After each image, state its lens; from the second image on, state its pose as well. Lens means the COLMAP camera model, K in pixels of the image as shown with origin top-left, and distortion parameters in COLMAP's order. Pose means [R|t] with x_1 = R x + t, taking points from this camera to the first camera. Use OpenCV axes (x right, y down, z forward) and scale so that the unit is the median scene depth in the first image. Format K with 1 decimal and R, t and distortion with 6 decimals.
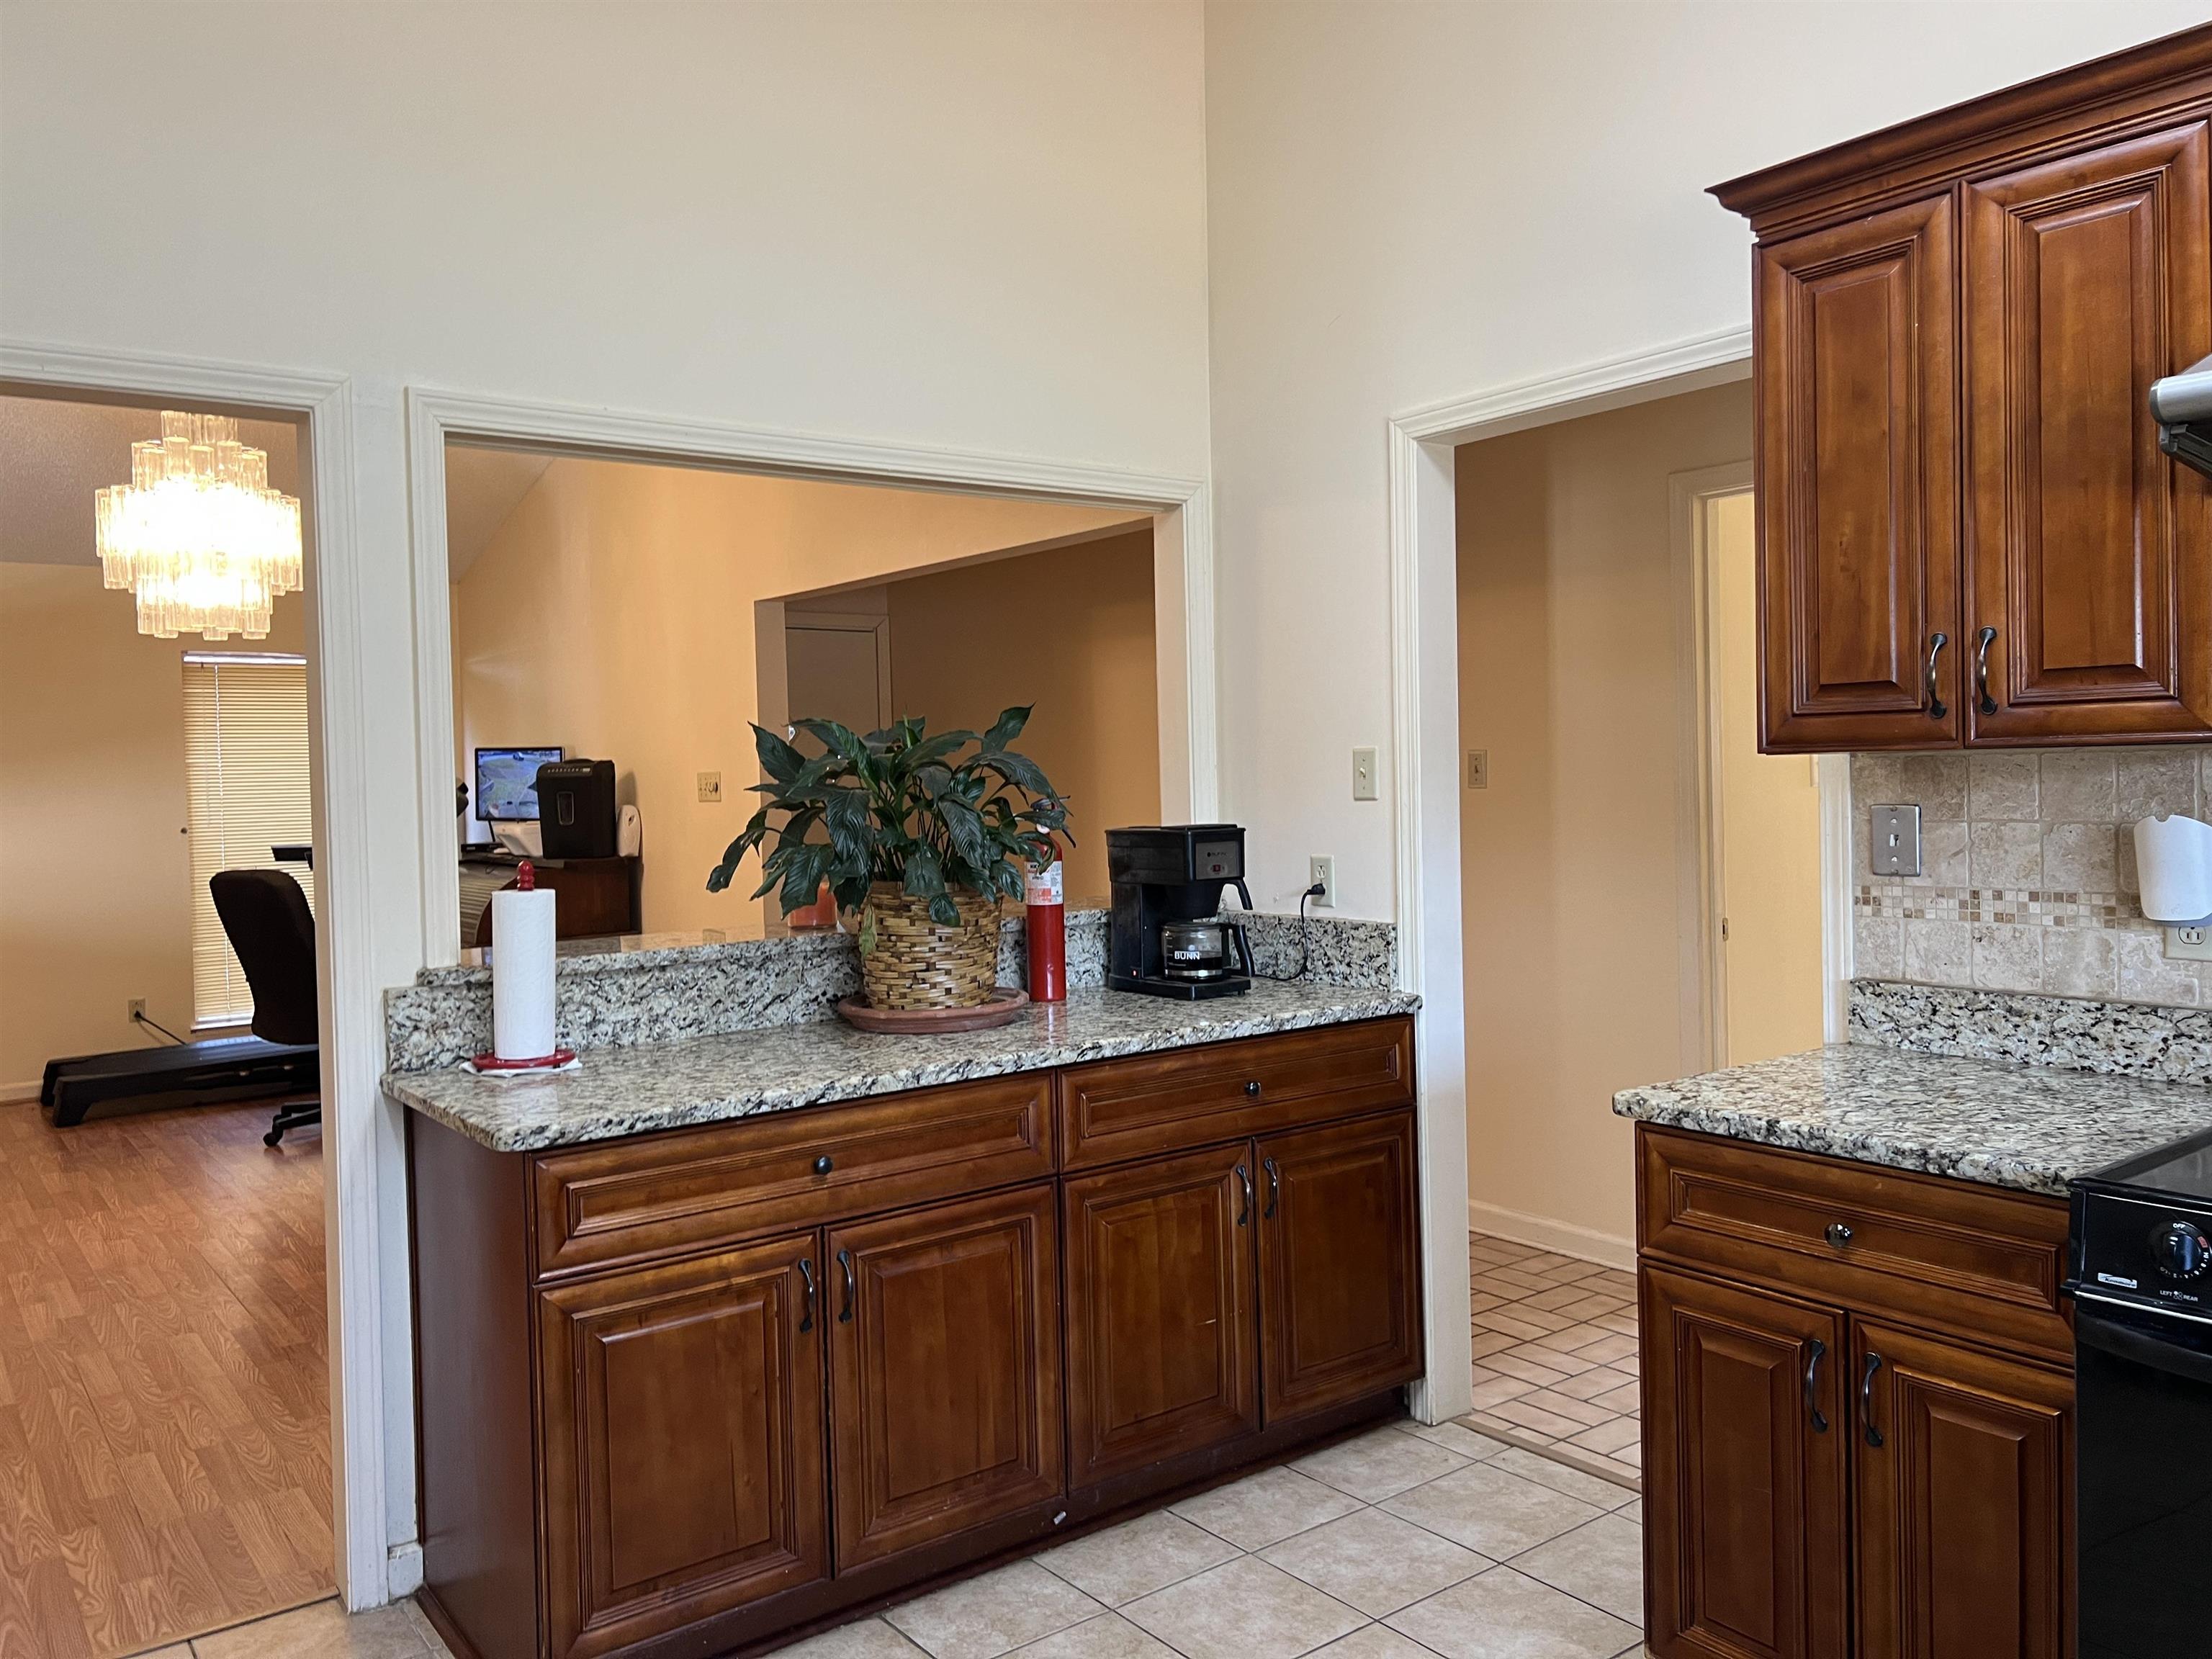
lens RADIAL K [[1671.1, 0, 1104.4], [0, 1671.1, 823.6], [0, 0, 1]] dist [0.008346, 0.000808]
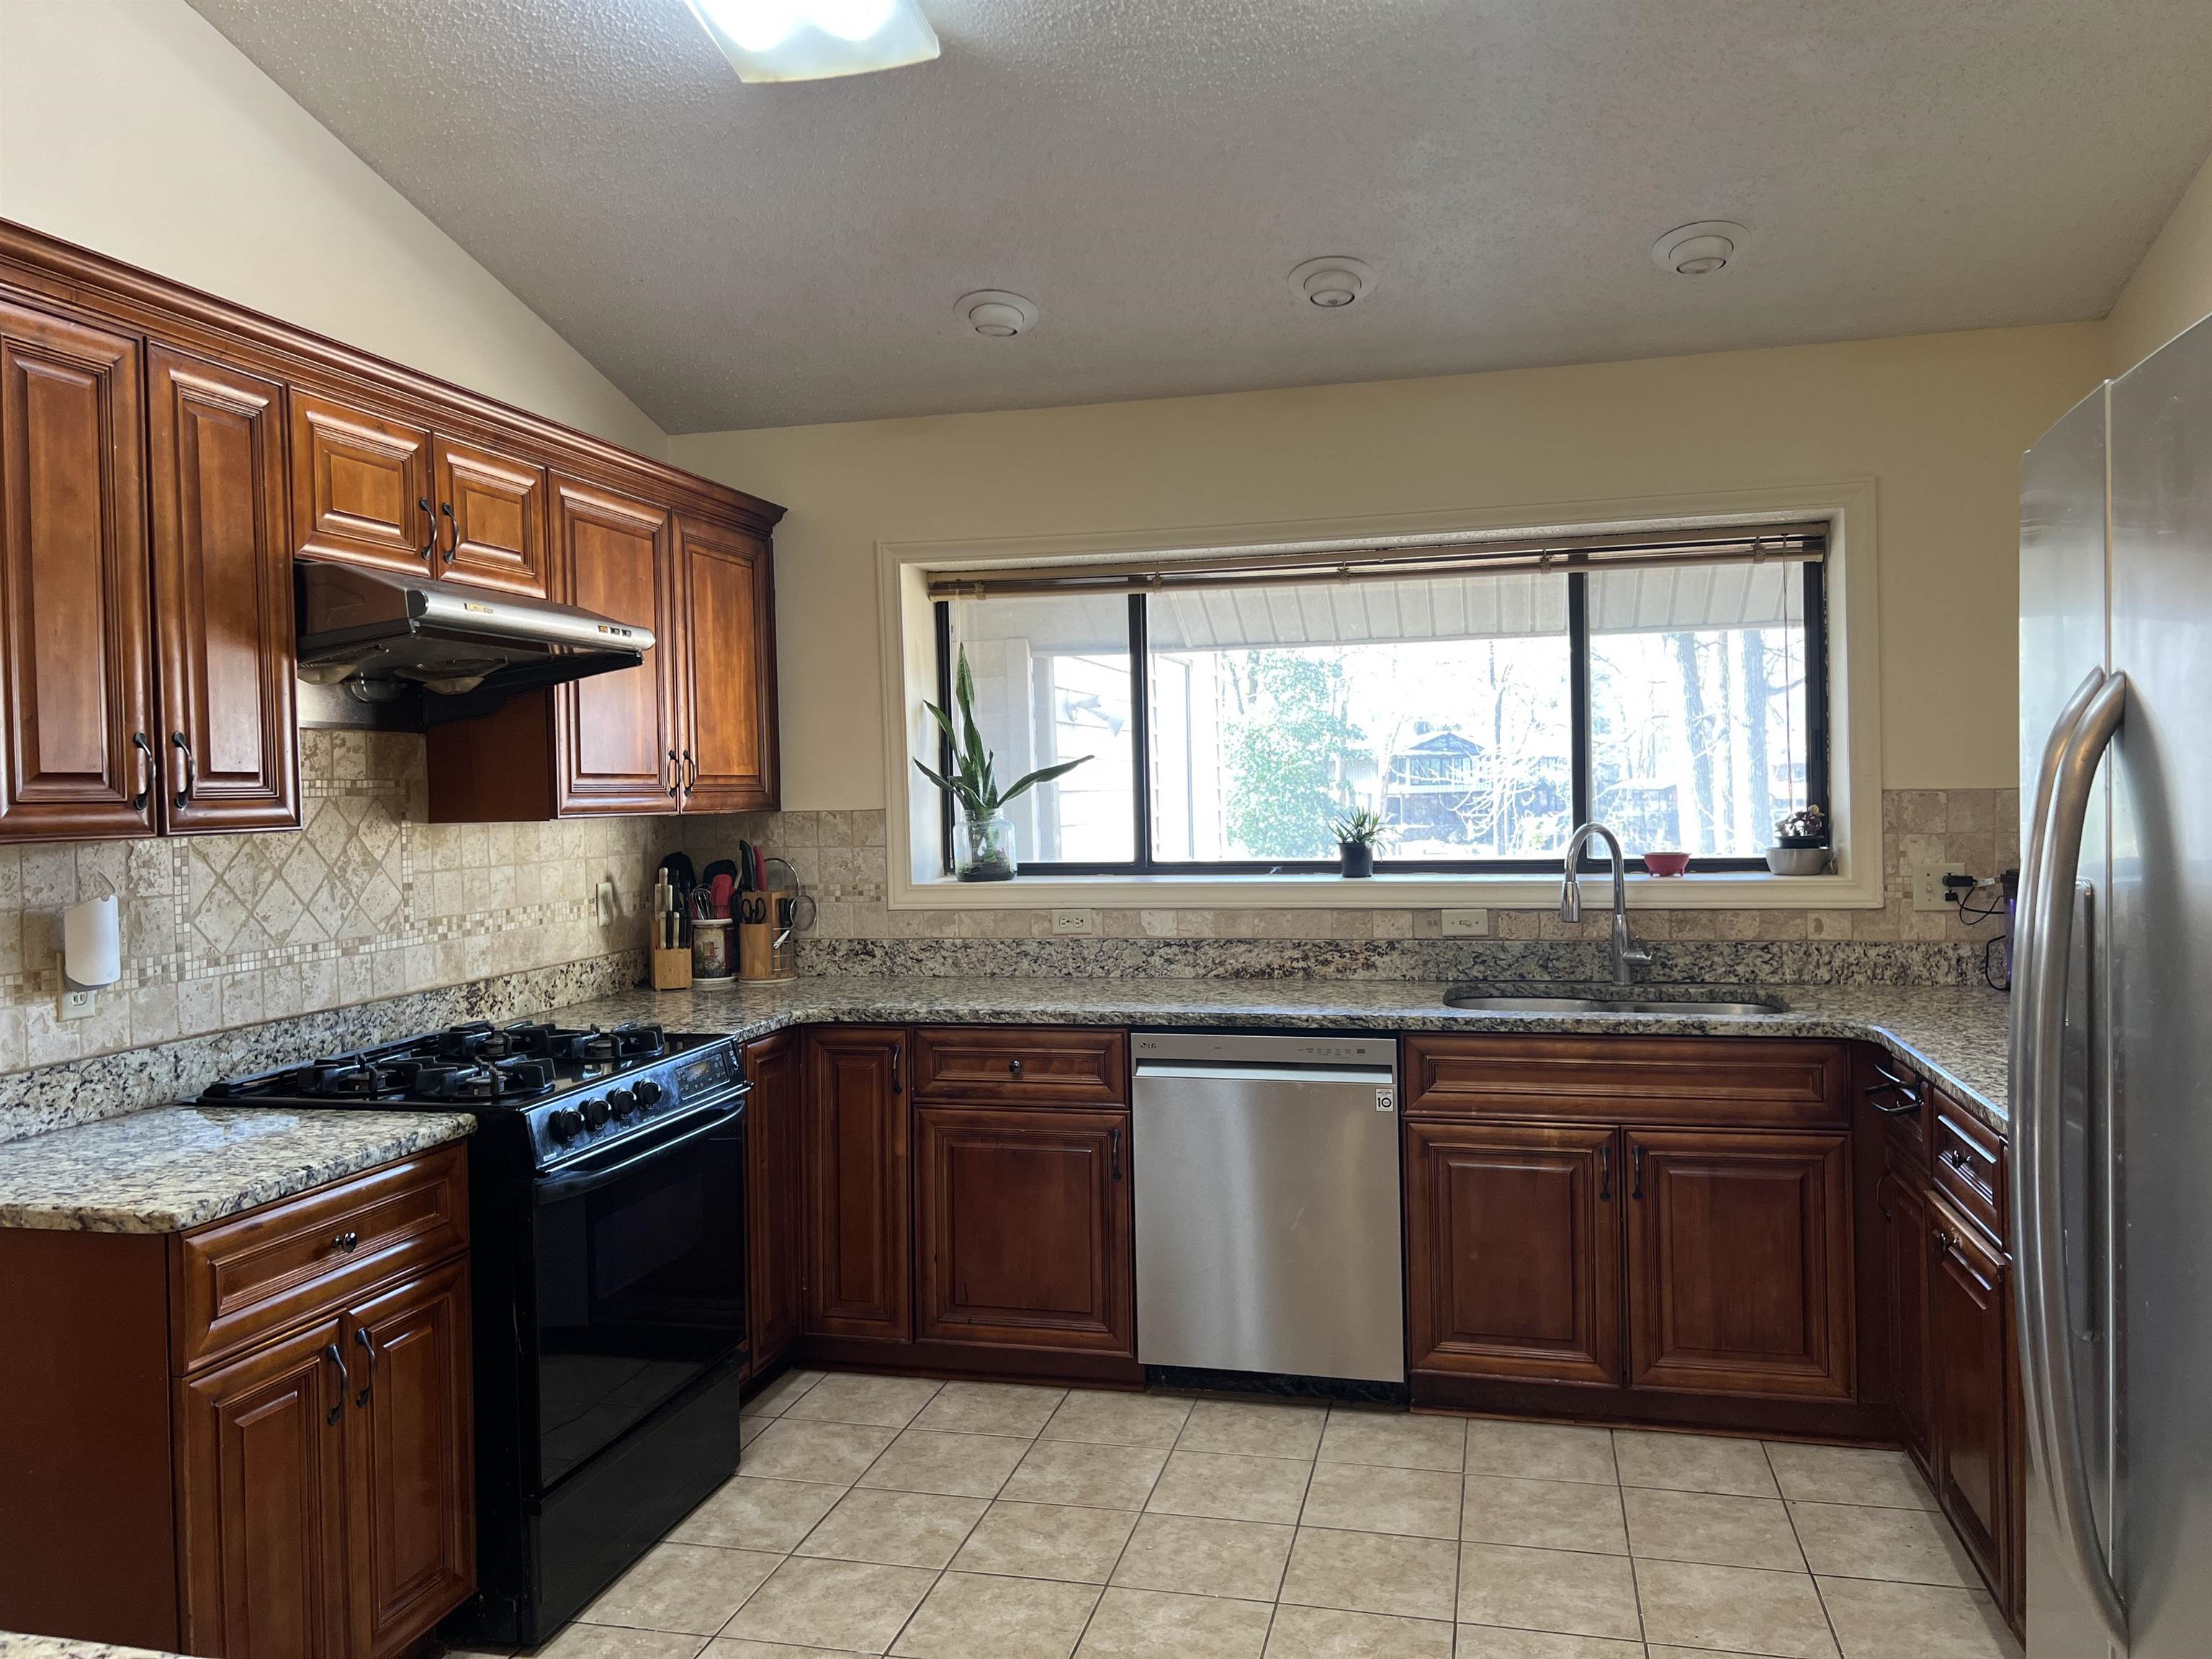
lens RADIAL K [[1671.1, 0, 1102.1], [0, 1671.1, 823.1], [0, 0, 1]] dist [0.008346, 0.000808]
pose [[-0.631701, 0.022880, 0.774874, -0.721714], [0.062366, 0.997824, 0.021380, -0.036615], [-0.772699, 0.061832, -0.631754, 1.155376]]
